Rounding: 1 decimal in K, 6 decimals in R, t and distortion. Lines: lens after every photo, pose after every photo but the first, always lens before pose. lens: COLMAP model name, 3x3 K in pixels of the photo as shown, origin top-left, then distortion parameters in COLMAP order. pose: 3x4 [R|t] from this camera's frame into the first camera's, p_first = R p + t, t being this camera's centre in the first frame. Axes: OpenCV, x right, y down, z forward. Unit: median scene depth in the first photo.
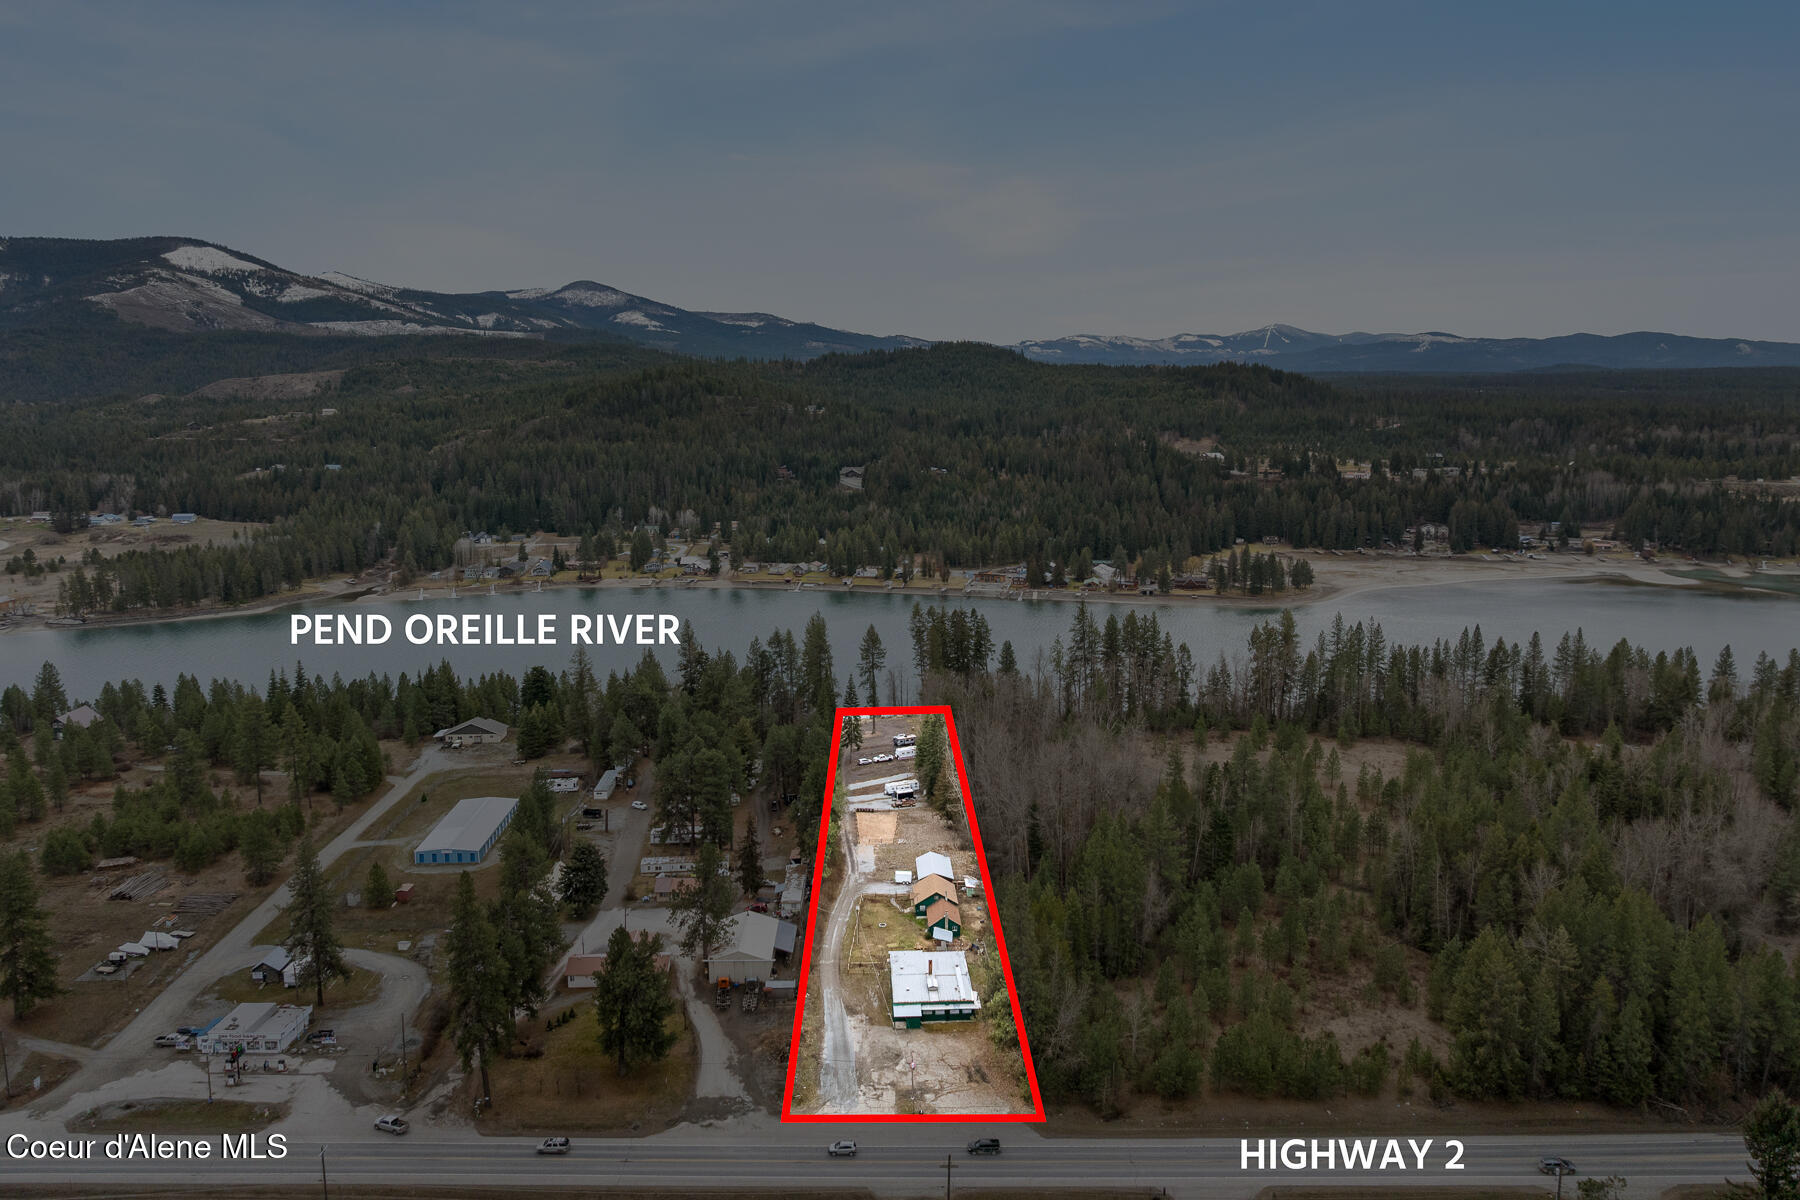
lens RADIAL K [[1268.3, 0, 898.8], [0, 1268.3, 571.1], [0, 0, 1]] dist [-0.024338, 0.009770]
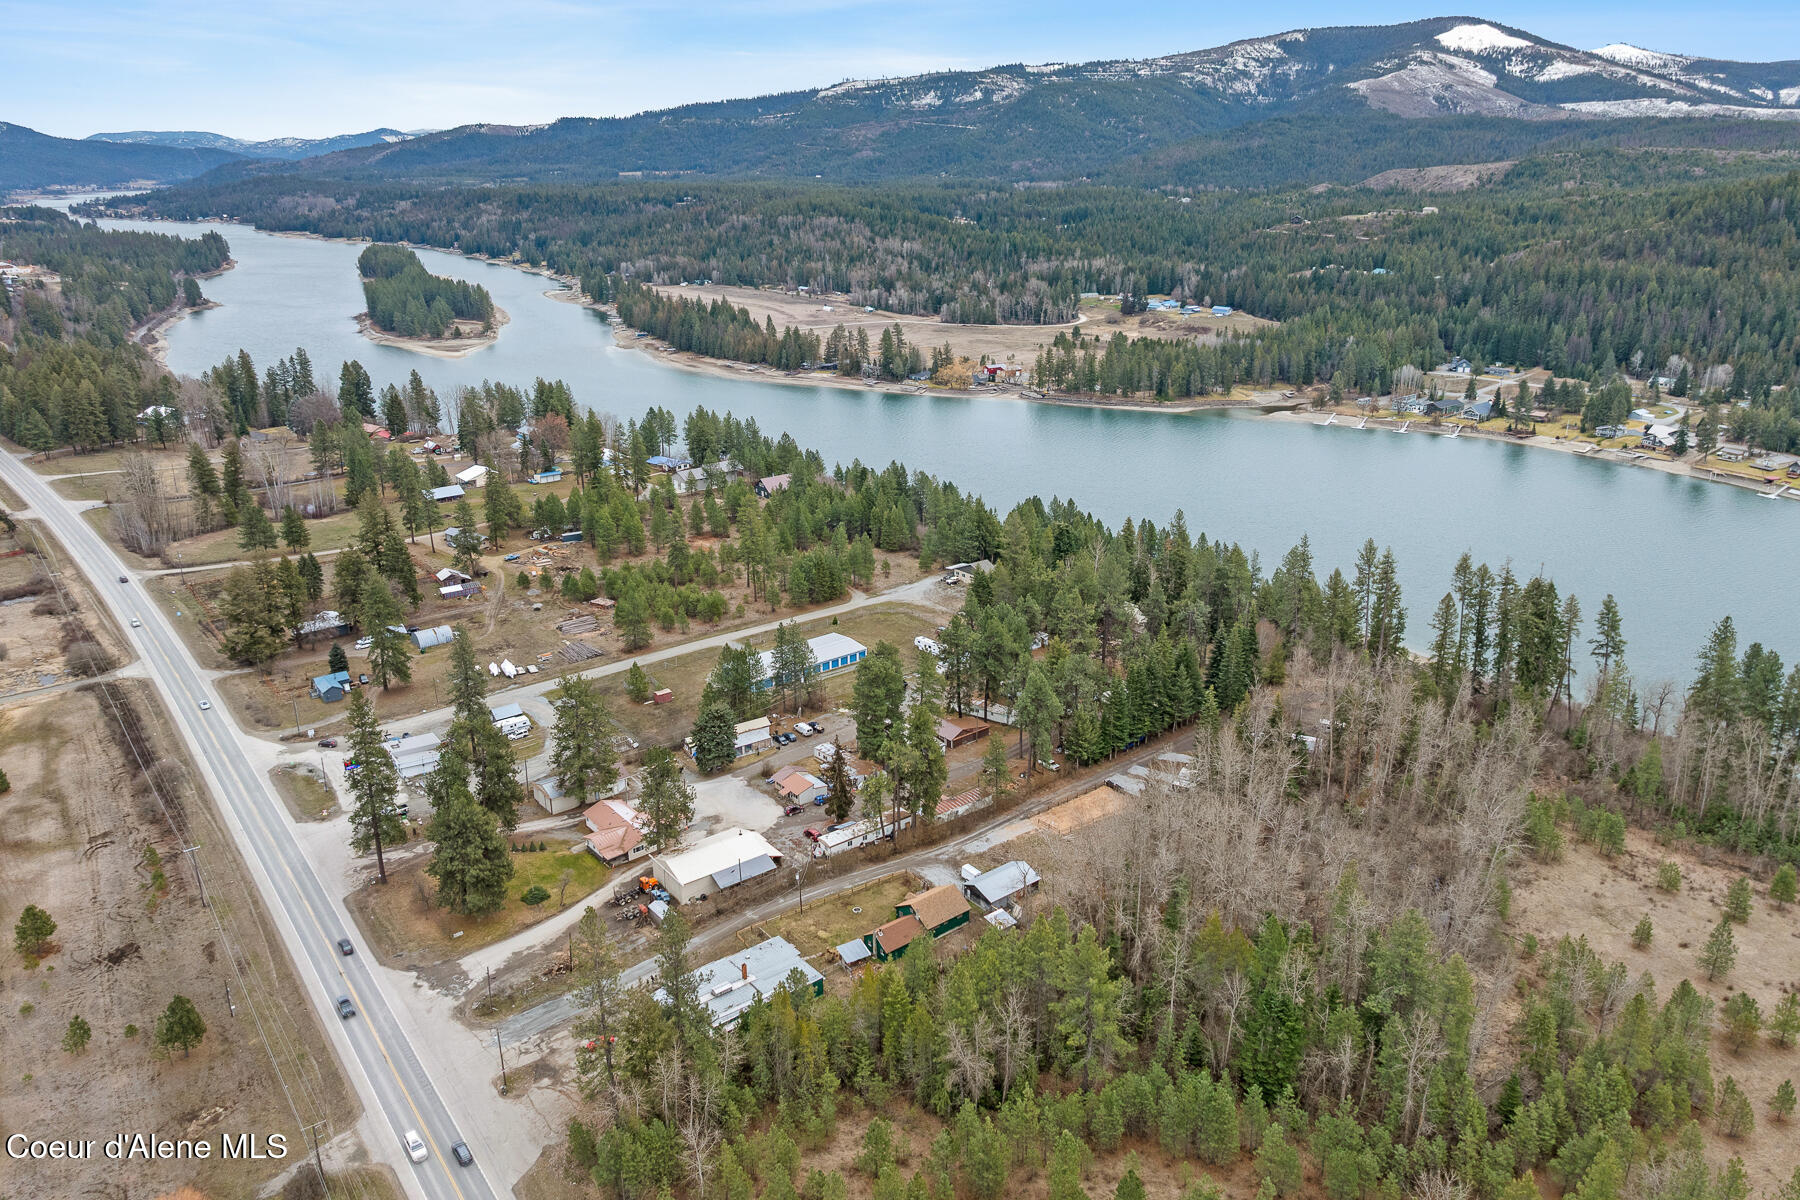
lens RADIAL K [[1268.3, 0, 898.8], [0, 1268.3, 571.1], [0, 0, 1]] dist [-0.024338, 0.009770]
pose [[0.597402, 0.250607, -0.761779, 0.077102], [-0.122918, 0.967308, 0.221826, -0.017693], [0.792466, -0.038883, 0.608676, 0.064676]]
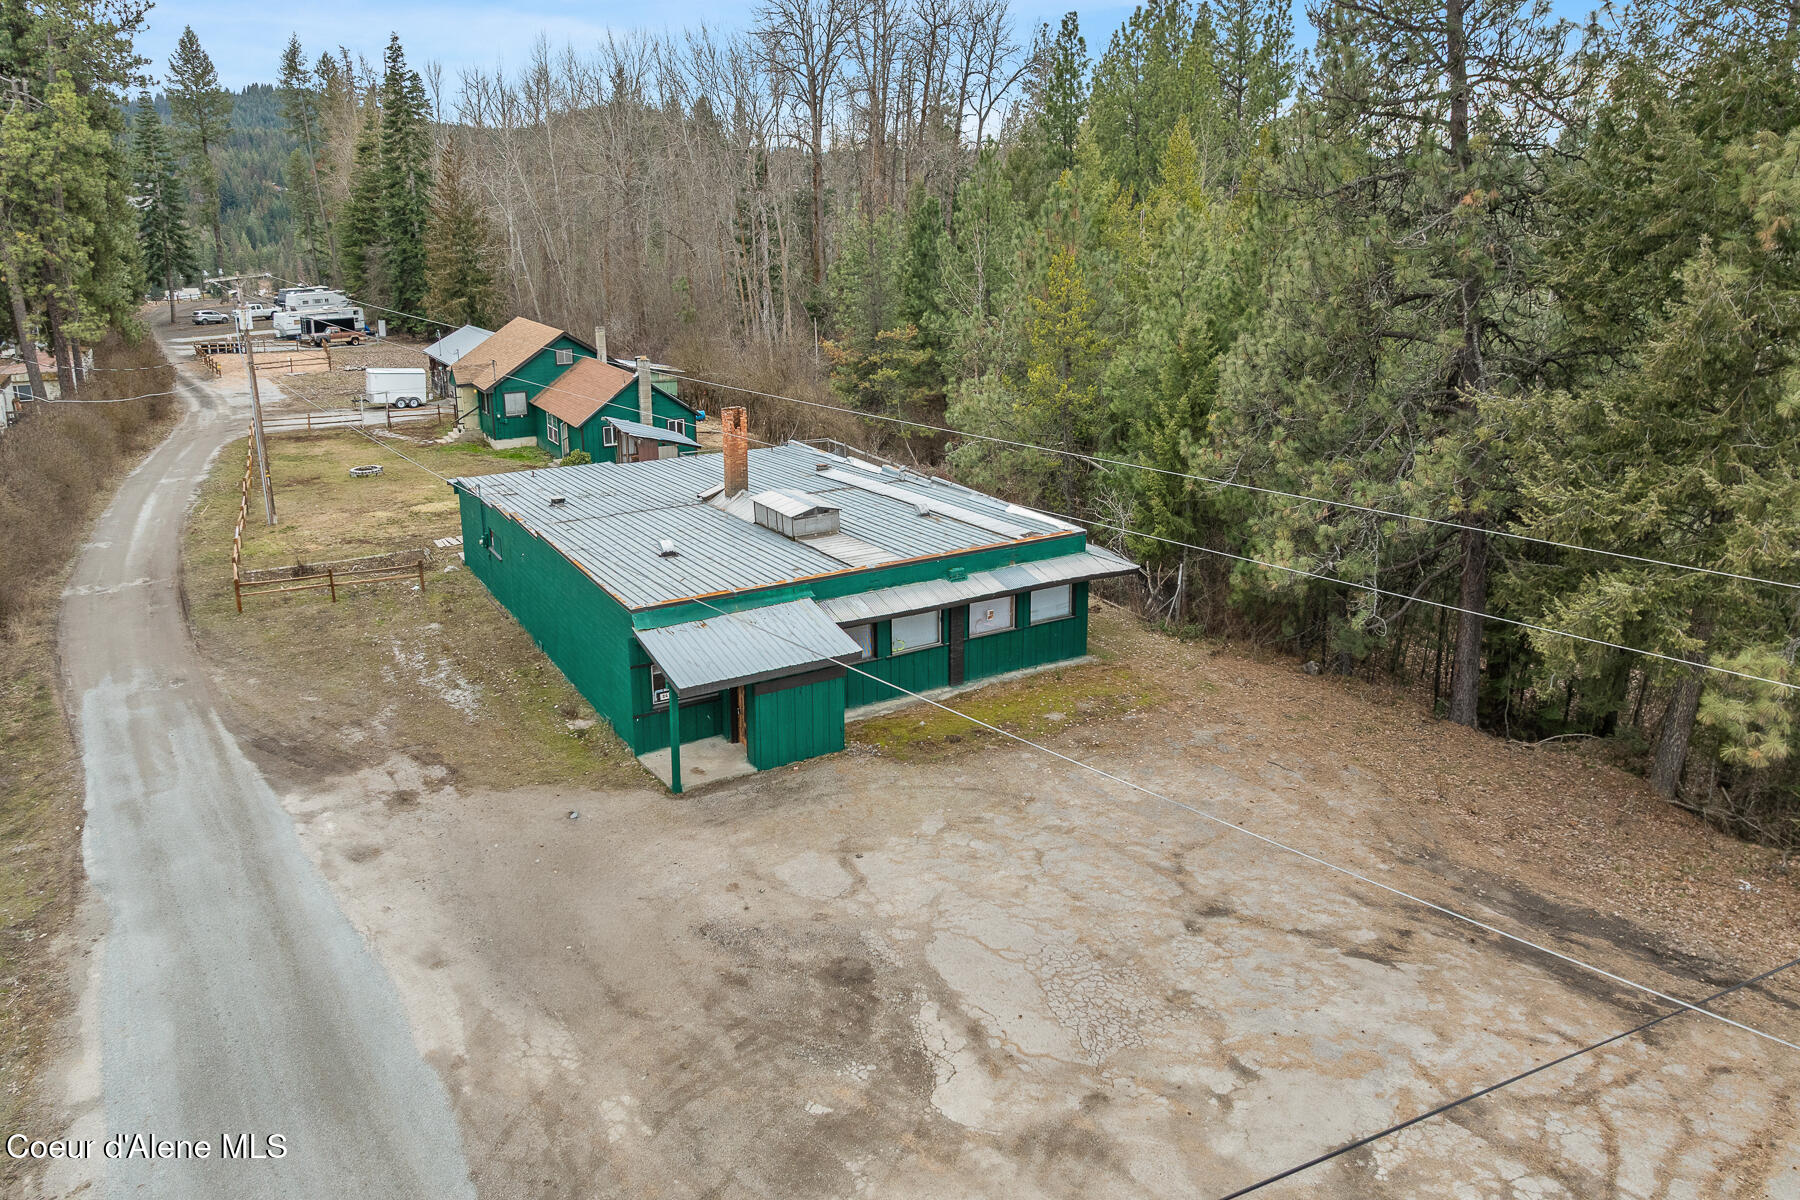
lens RADIAL K [[1243.7, 0, 857.0], [0, 1243.7, 501.9], [0, 0, 1]] dist [-0.005149, 0.000802]
pose [[0.889940, -0.114857, 0.441378, -0.004484], [0.083432, 0.992438, 0.090034, 0.034586], [-0.448381, -0.043300, 0.892793, 0.094145]]
